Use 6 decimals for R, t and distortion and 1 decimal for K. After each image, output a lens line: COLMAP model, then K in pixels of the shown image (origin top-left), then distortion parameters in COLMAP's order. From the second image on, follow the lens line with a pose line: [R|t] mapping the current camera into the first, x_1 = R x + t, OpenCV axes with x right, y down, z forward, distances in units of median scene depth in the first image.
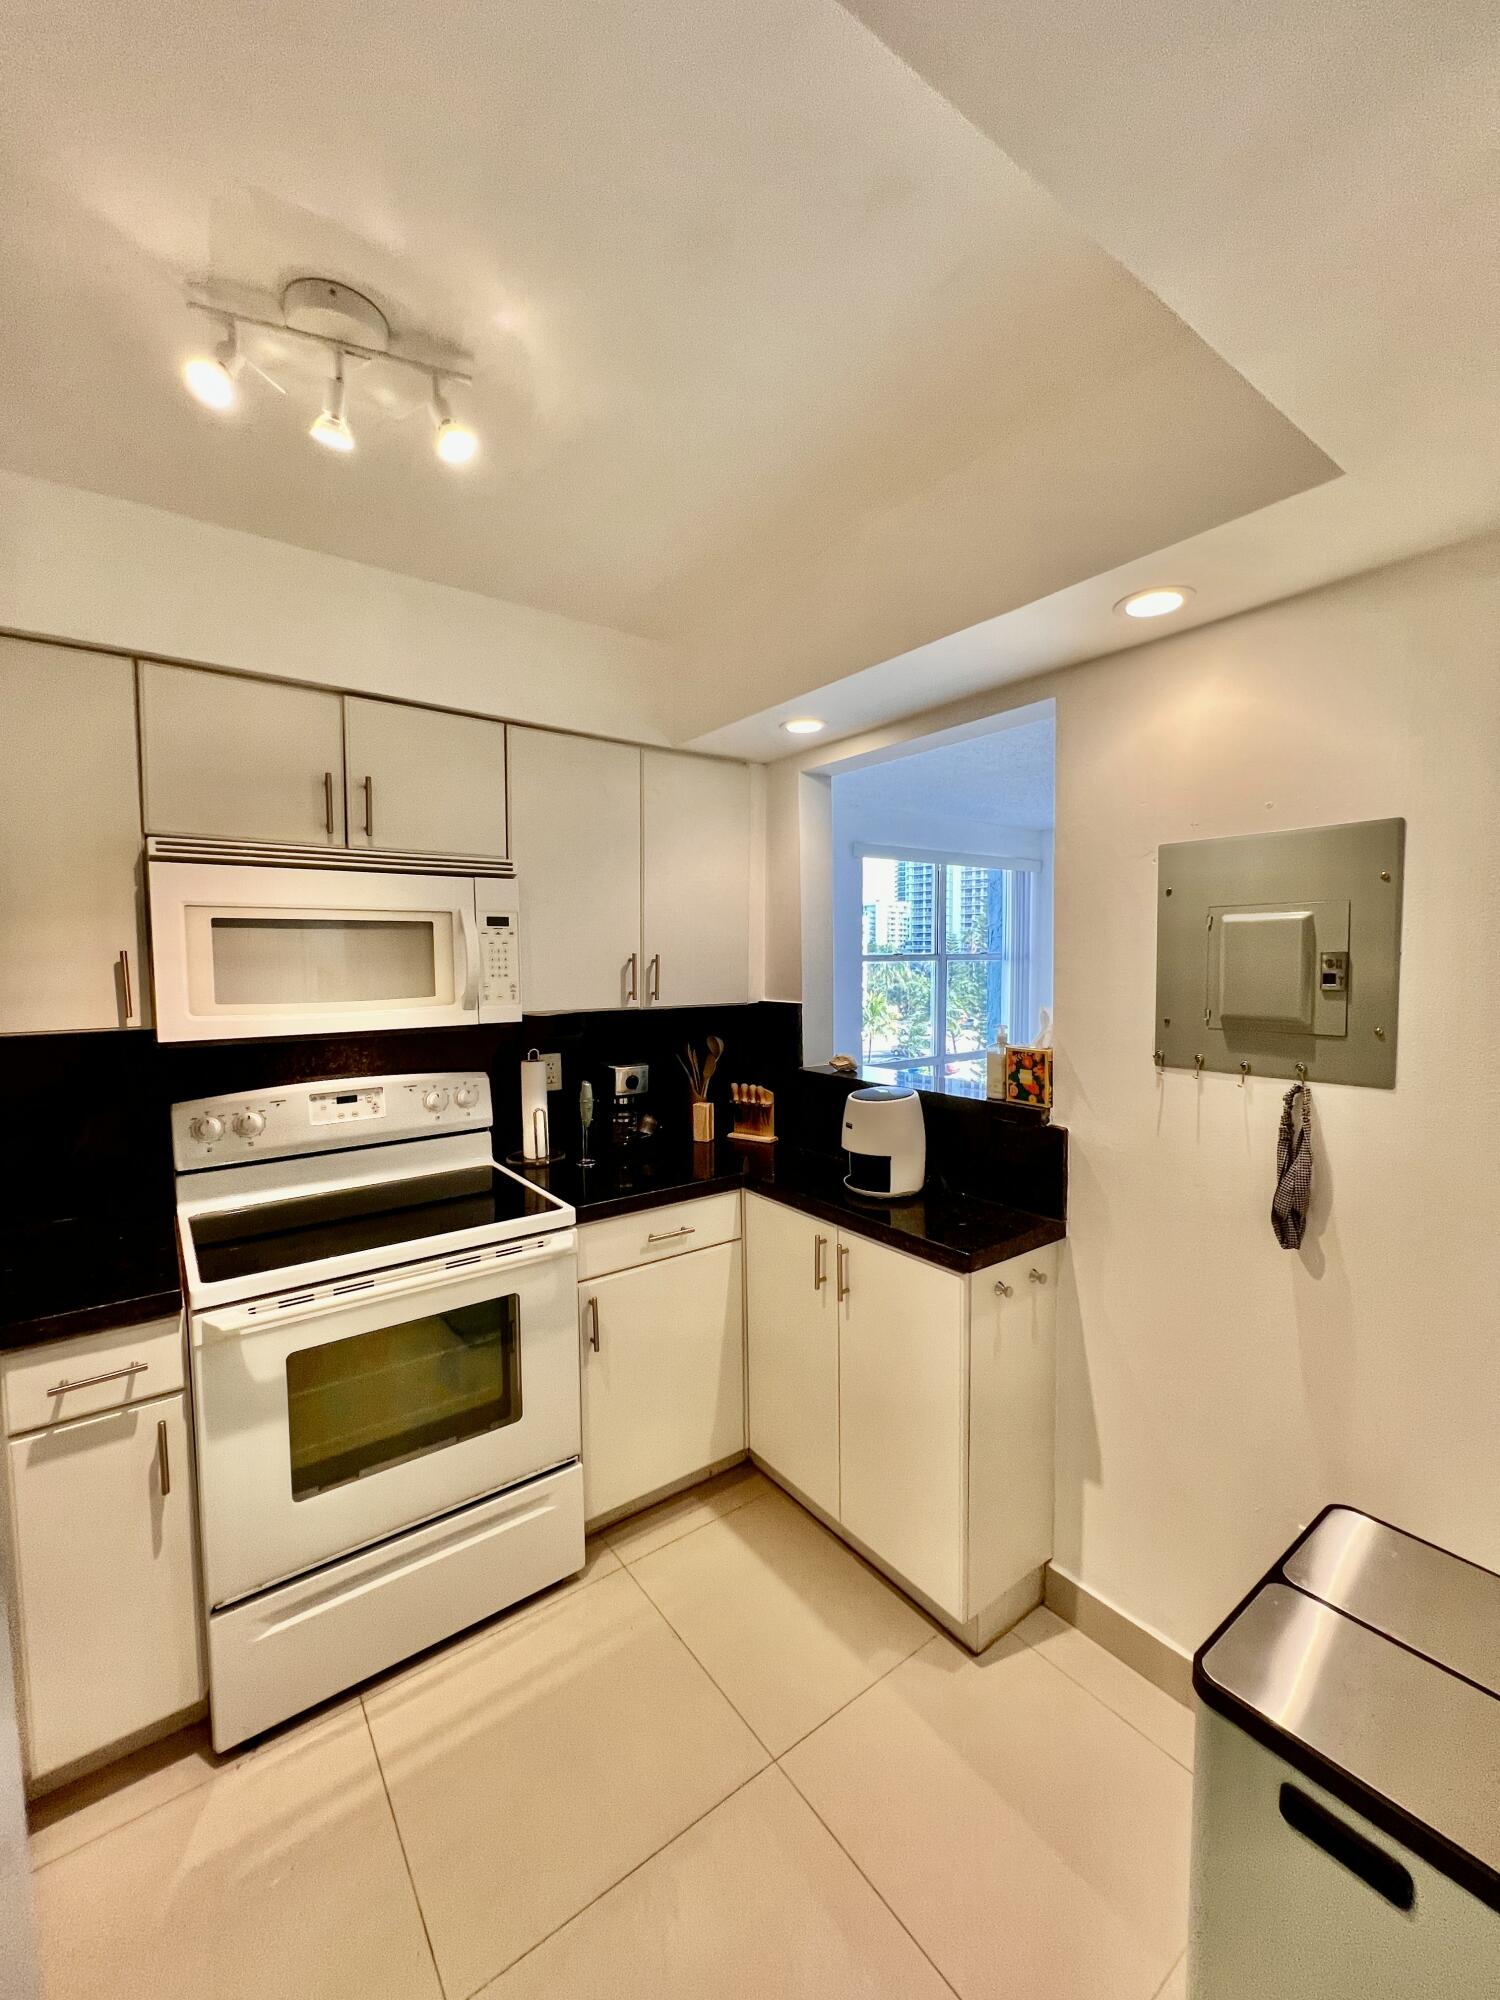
lens RADIAL K [[788.5, 0, 731.2], [0, 788.5, 1002.4], [0, 0, 1]] dist [-0.001988, -0.001152]
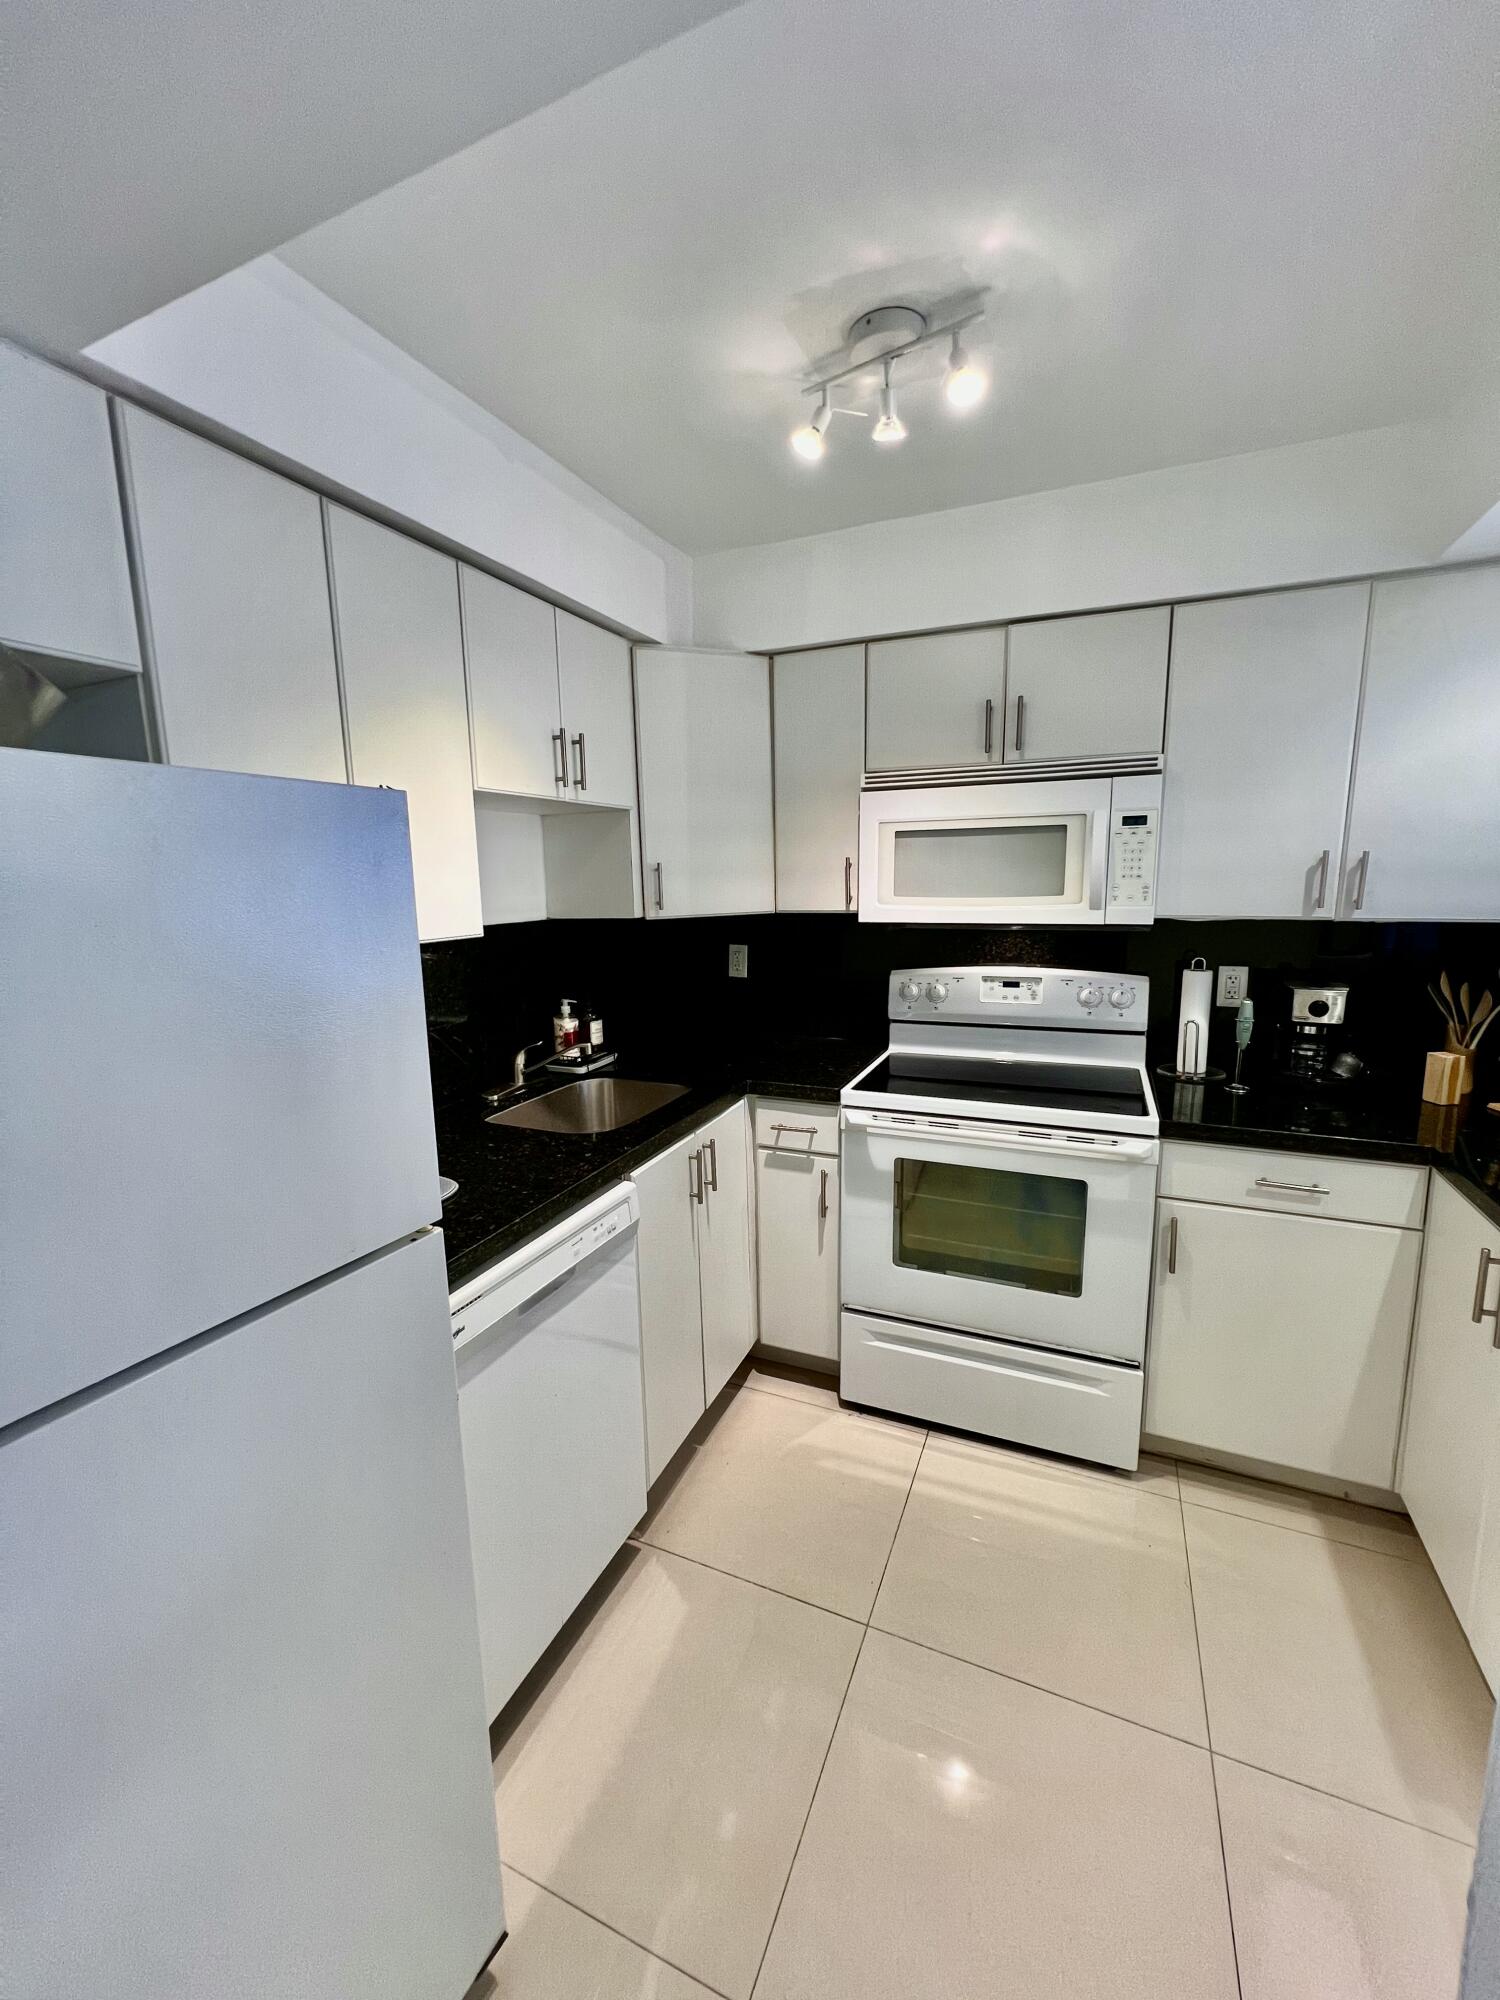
lens RADIAL K [[788.5, 0, 761.8], [0, 788.5, 997.3], [0, 0, 1]] dist [-0.001988, -0.001152]
pose [[0.513554, 0.129361, -0.848250, 0.355891], [-0.040336, 0.991117, 0.126729, 0.010898], [0.857109, -0.030867, 0.514210, 0.097612]]
